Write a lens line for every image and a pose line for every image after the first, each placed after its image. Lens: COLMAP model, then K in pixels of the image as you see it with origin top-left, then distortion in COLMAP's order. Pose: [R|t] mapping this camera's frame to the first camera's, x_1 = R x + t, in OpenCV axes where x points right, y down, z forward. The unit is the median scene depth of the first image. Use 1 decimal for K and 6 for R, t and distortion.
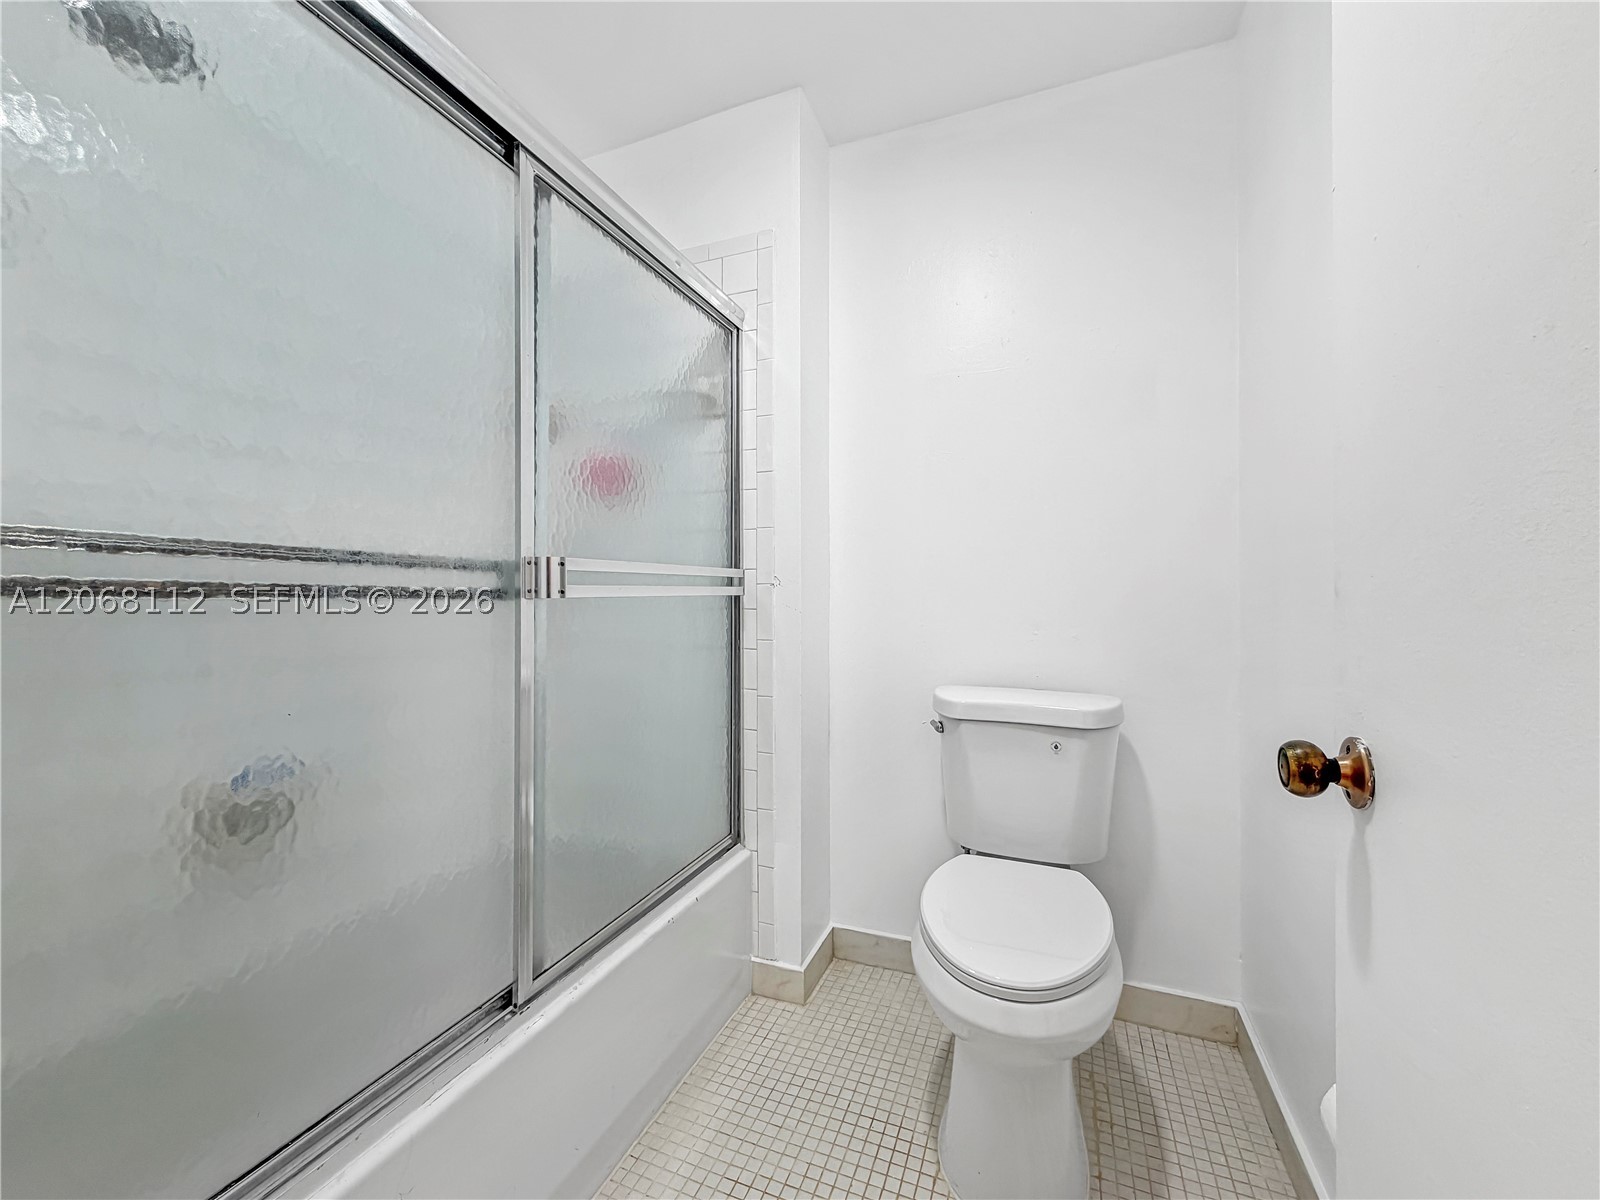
lens RADIAL K [[657.1, 0, 796.7], [0, 657.1, 598.6], [0, 0, 1]] dist [0.003256, 0.000311]
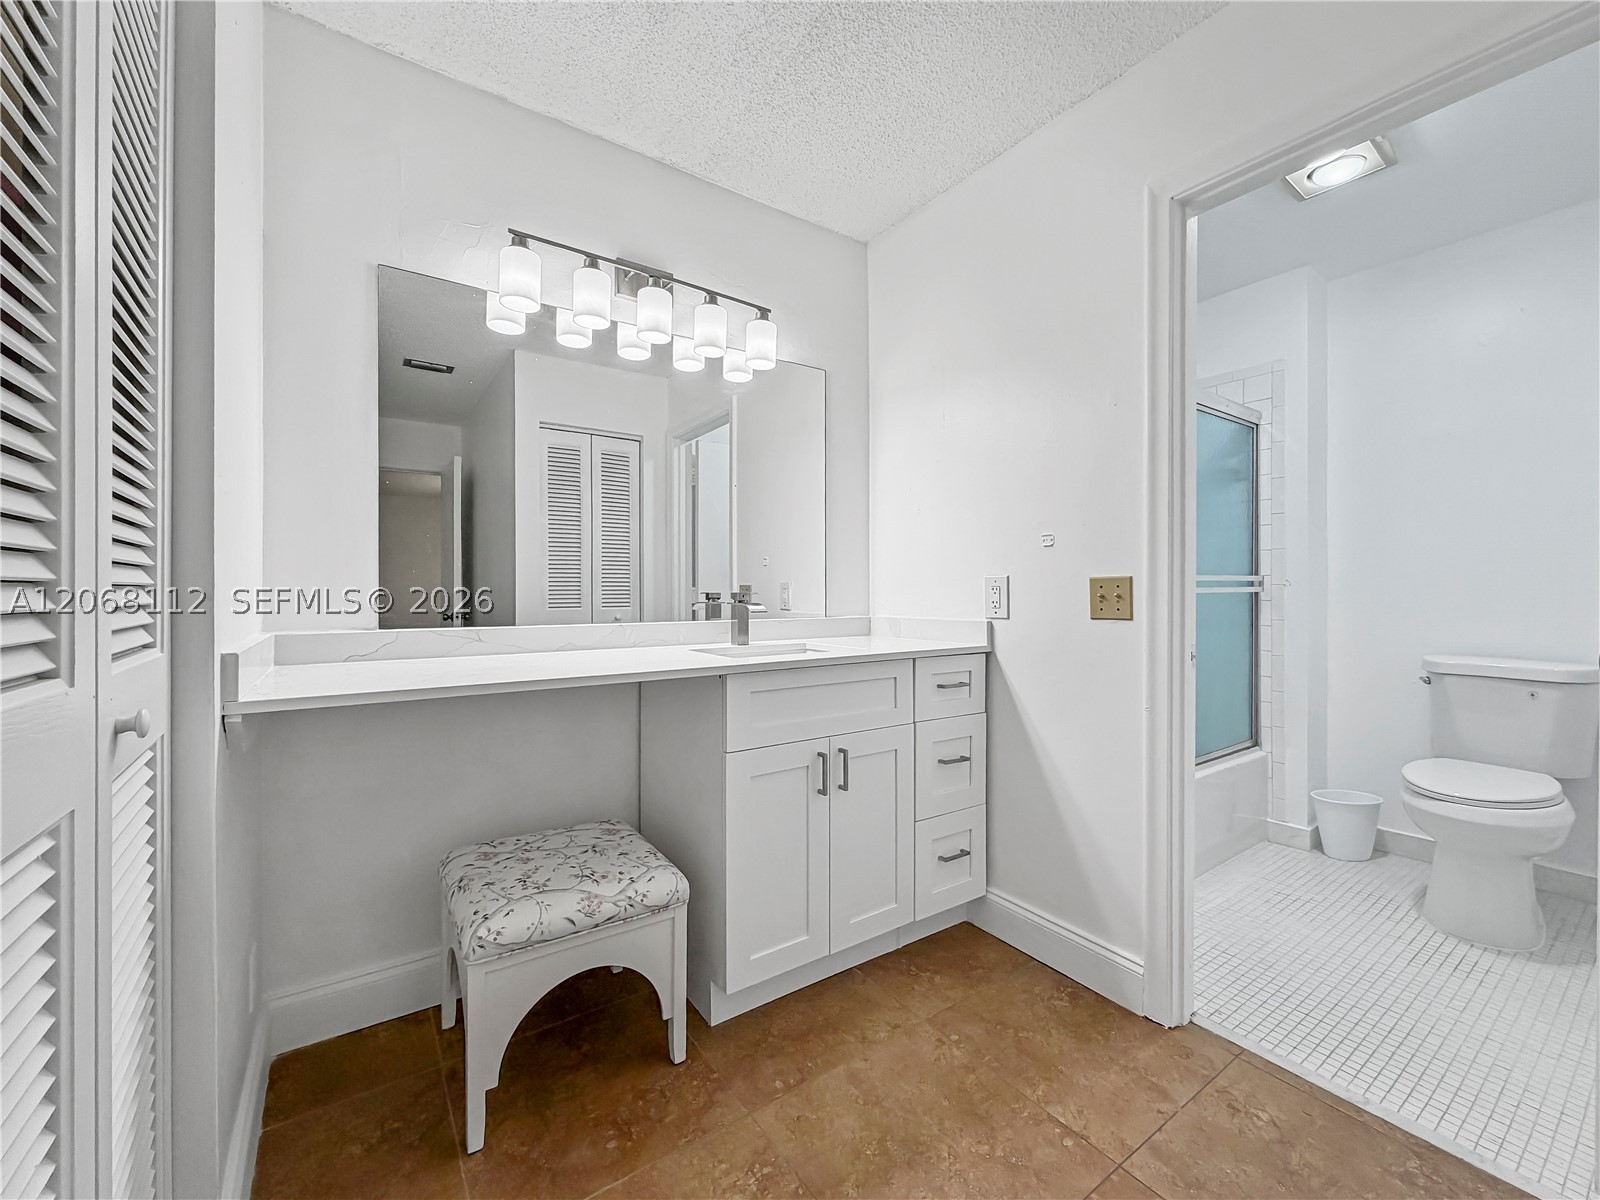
lens RADIAL K [[657.1, 0, 797.0], [0, 657.1, 596.9], [0, 0, 1]] dist [0.003256, 0.000311]
pose [[0.831977, 0.003147, -0.554801, -0.132575], [0.000124, 0.999983, 0.005859, -0.002798], [0.554810, -0.004943, 0.831963, -0.957220]]
